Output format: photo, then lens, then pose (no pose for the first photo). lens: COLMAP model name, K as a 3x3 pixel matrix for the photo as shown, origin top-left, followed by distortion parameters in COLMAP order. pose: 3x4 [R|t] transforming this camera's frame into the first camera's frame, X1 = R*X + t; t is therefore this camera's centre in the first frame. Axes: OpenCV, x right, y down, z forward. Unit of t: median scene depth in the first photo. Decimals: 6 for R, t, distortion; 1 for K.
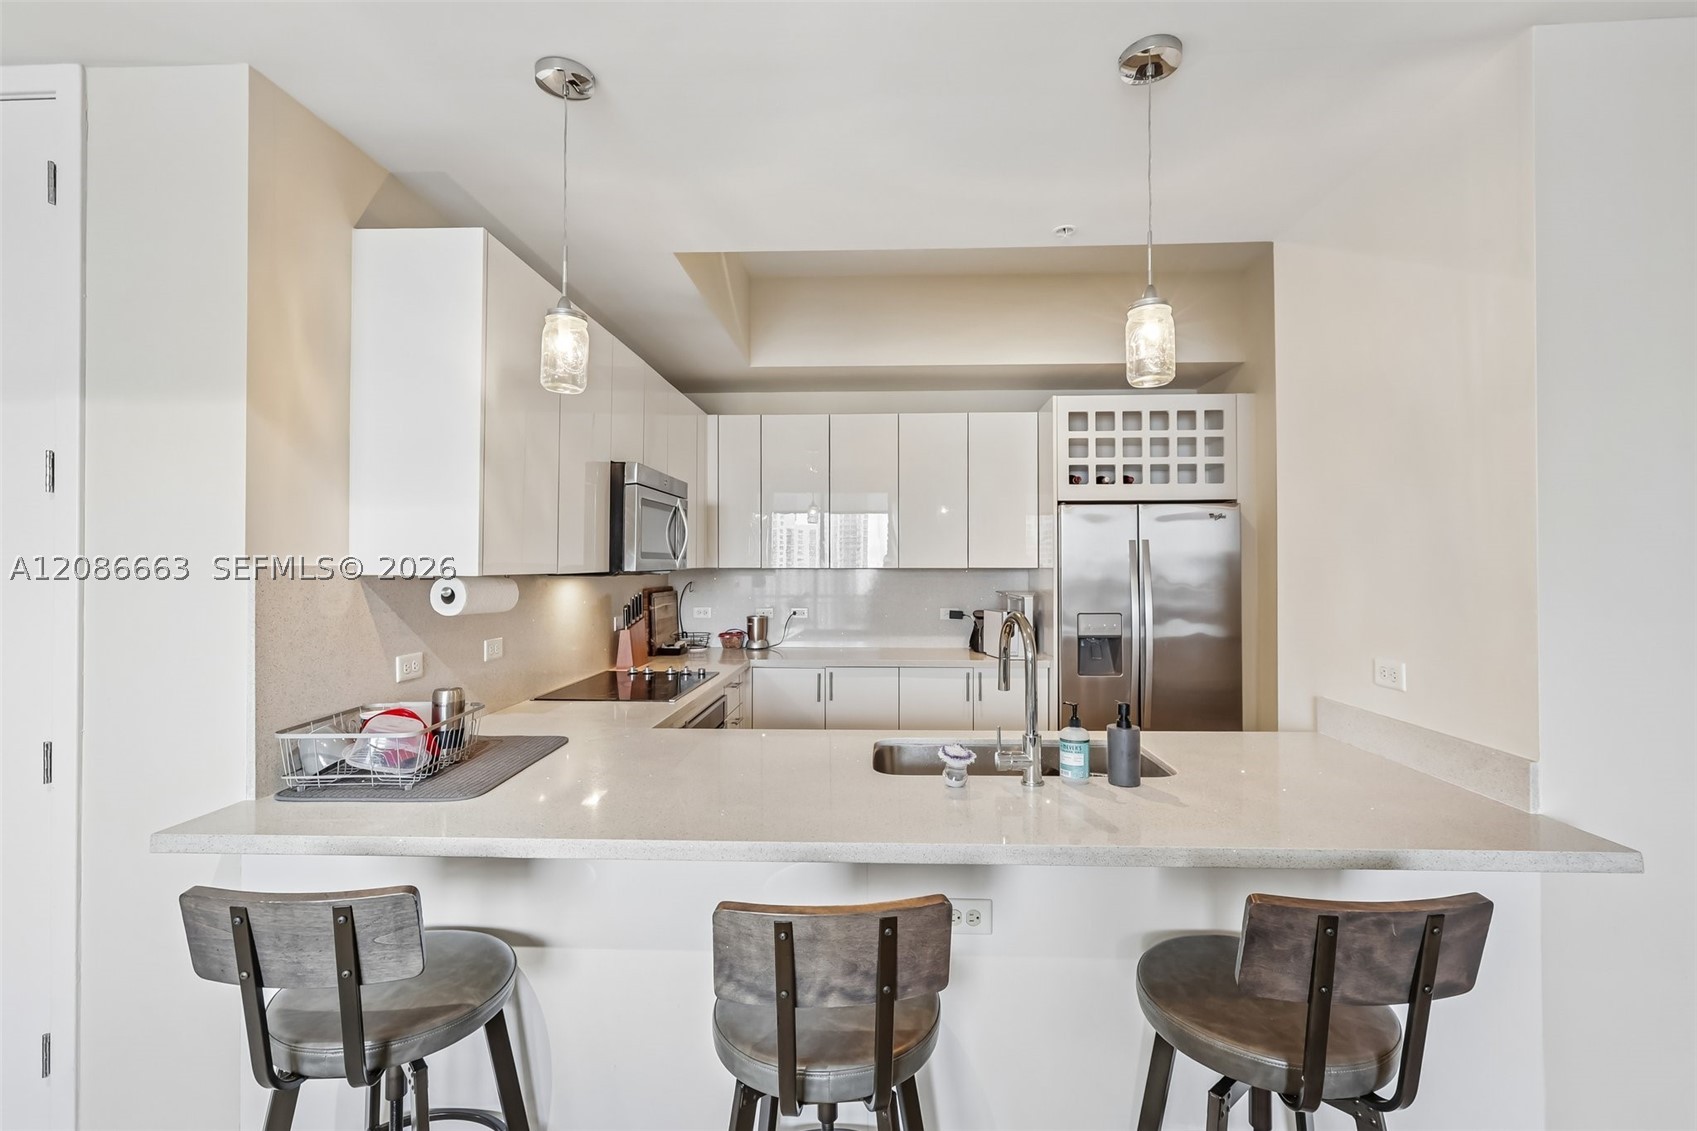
lens RADIAL K [[762.7, 0, 848.1], [0, 762.7, 561.8], [0, 0, 1]] dist [0.000257, 0.001906]
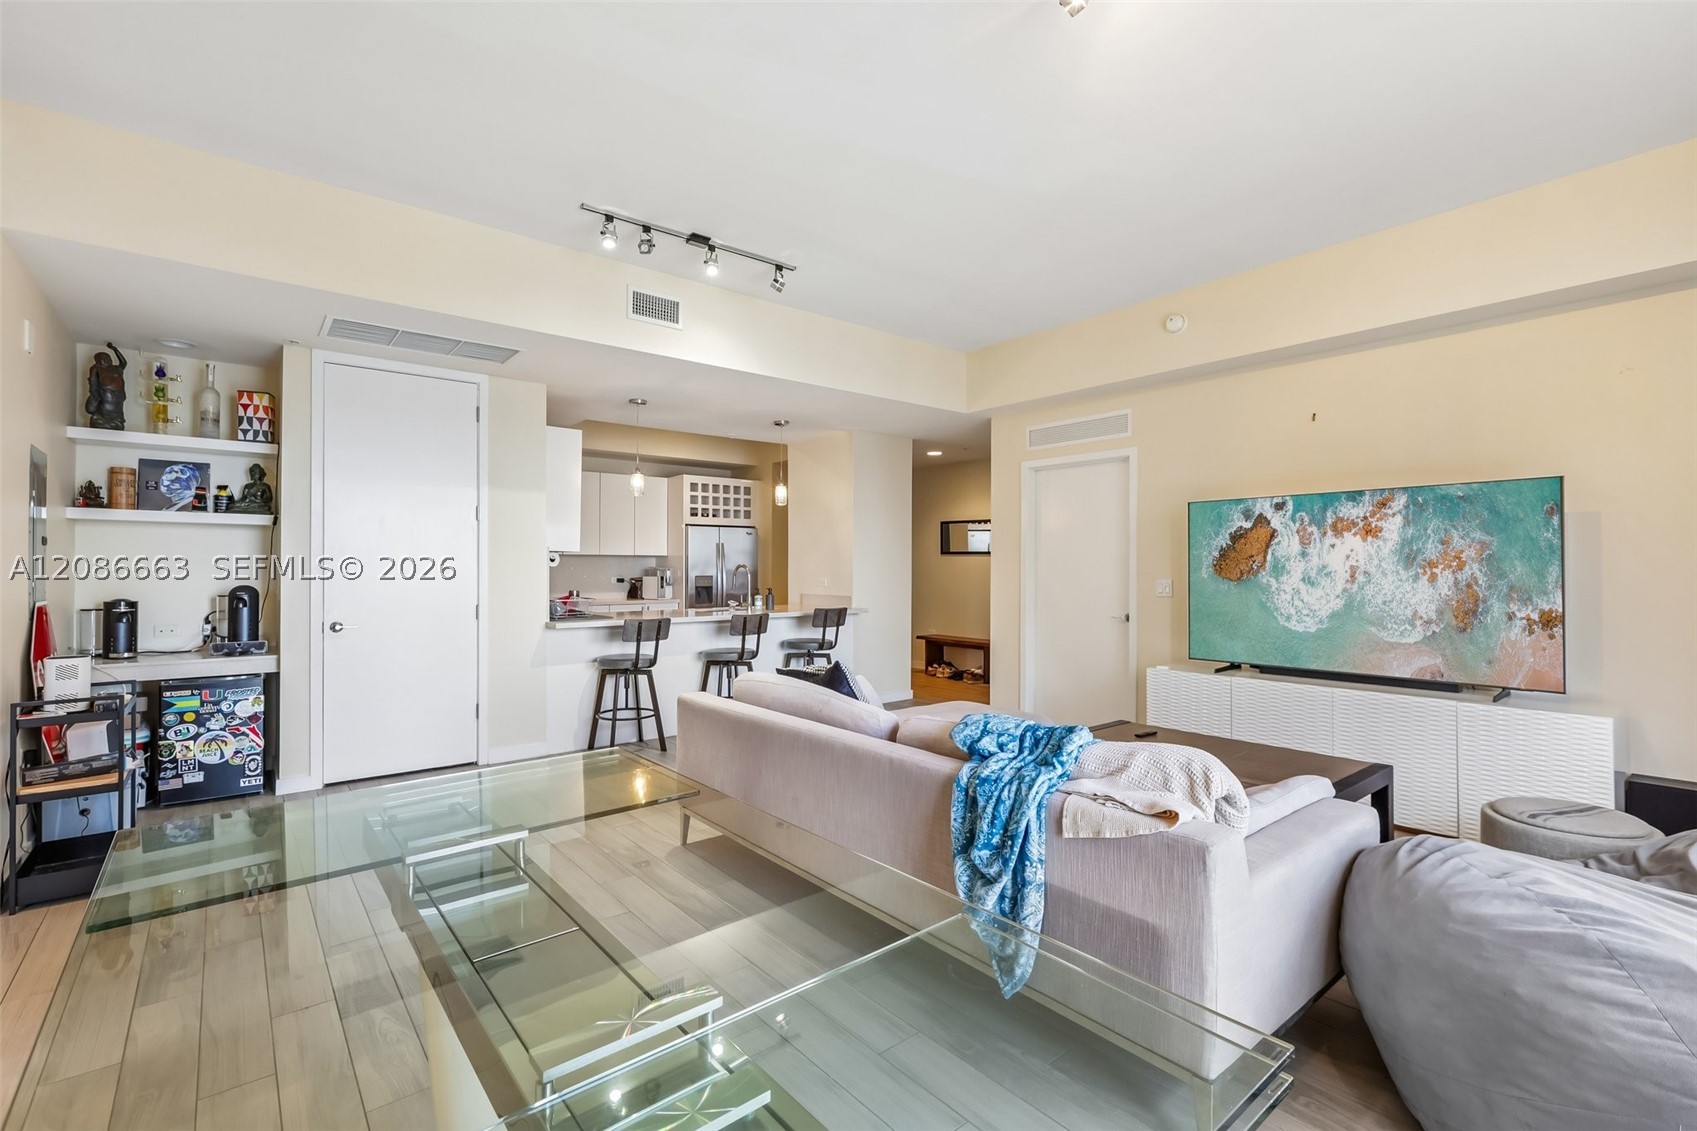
lens RADIAL K [[759.4, 0, 848.5], [0, 759.4, 565.5], [0, 0, 1]] dist [-0.001743, 0.001447]
pose [[0.739205, 0.005123, 0.673461, -0.827331], [-0.009015, 0.999957, 0.002288, 0.028091], [-0.673420, -0.007762, 0.739219, -0.890806]]
